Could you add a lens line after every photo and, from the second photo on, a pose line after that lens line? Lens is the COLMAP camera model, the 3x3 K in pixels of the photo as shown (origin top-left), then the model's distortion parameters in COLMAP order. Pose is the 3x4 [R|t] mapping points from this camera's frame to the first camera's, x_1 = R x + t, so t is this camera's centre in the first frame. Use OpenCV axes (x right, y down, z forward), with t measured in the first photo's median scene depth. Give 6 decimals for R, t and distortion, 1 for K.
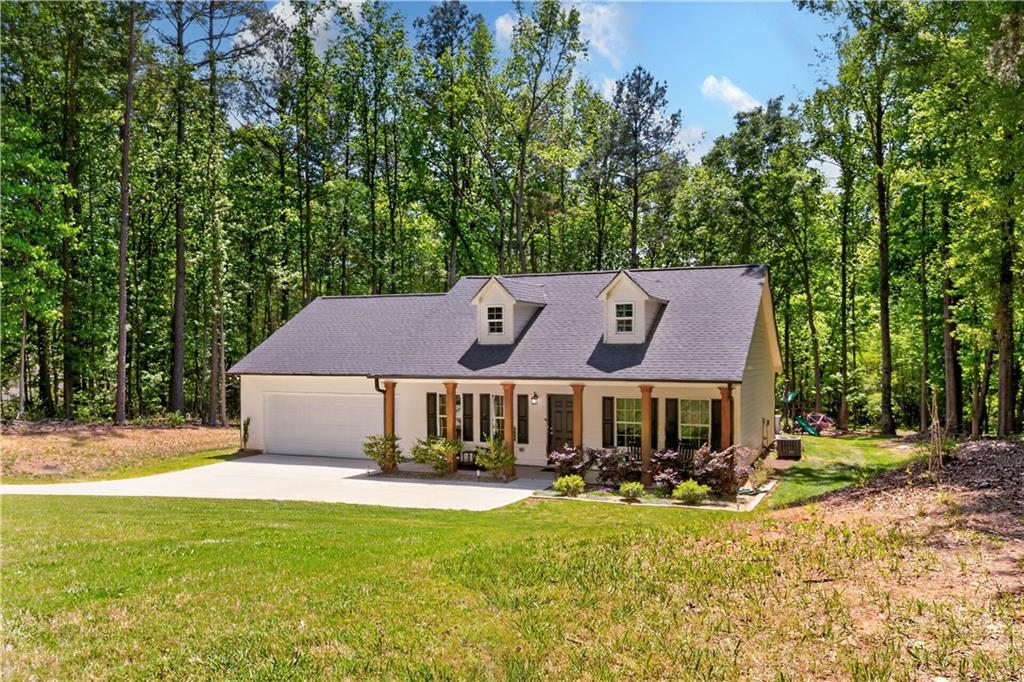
lens RADIAL K [[1002.5, 0, 511.8], [0, 1002.5, 344.8], [0, 0, 1]] dist [-0.001551, 0.000000]
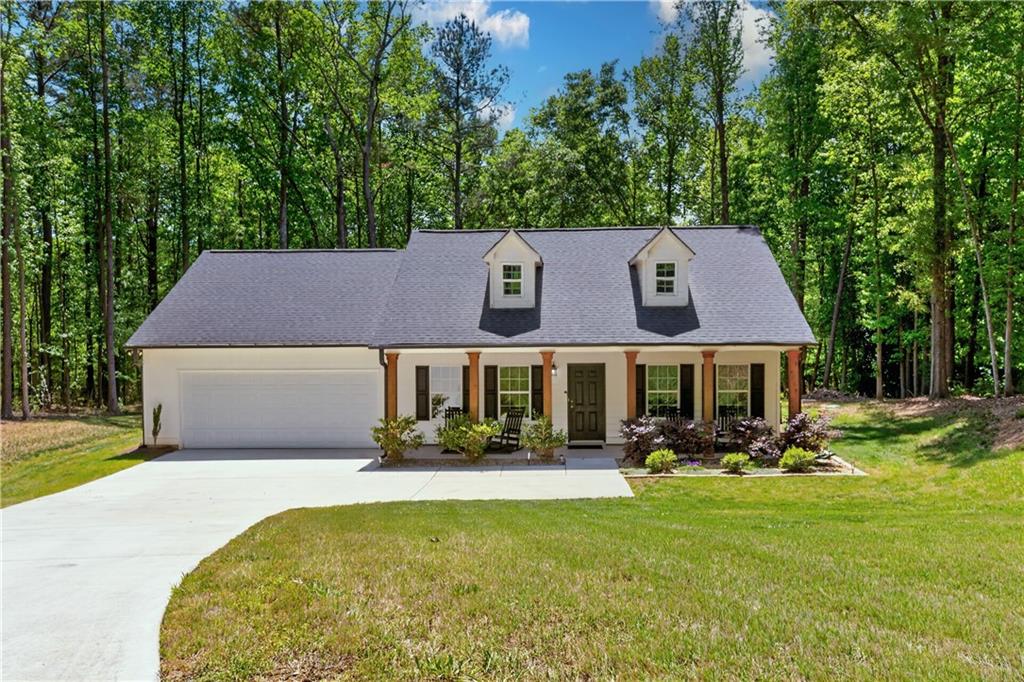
lens RADIAL K [[1002.5, 0, 511.9], [0, 1002.5, 335.6], [0, 0, 1]] dist [-0.001551, 0.000000]
pose [[0.904313, -0.015591, 0.426586, -0.391903], [0.006171, 0.999706, 0.023455, 0.003387], [-0.426826, -0.018578, 0.904143, 0.205708]]
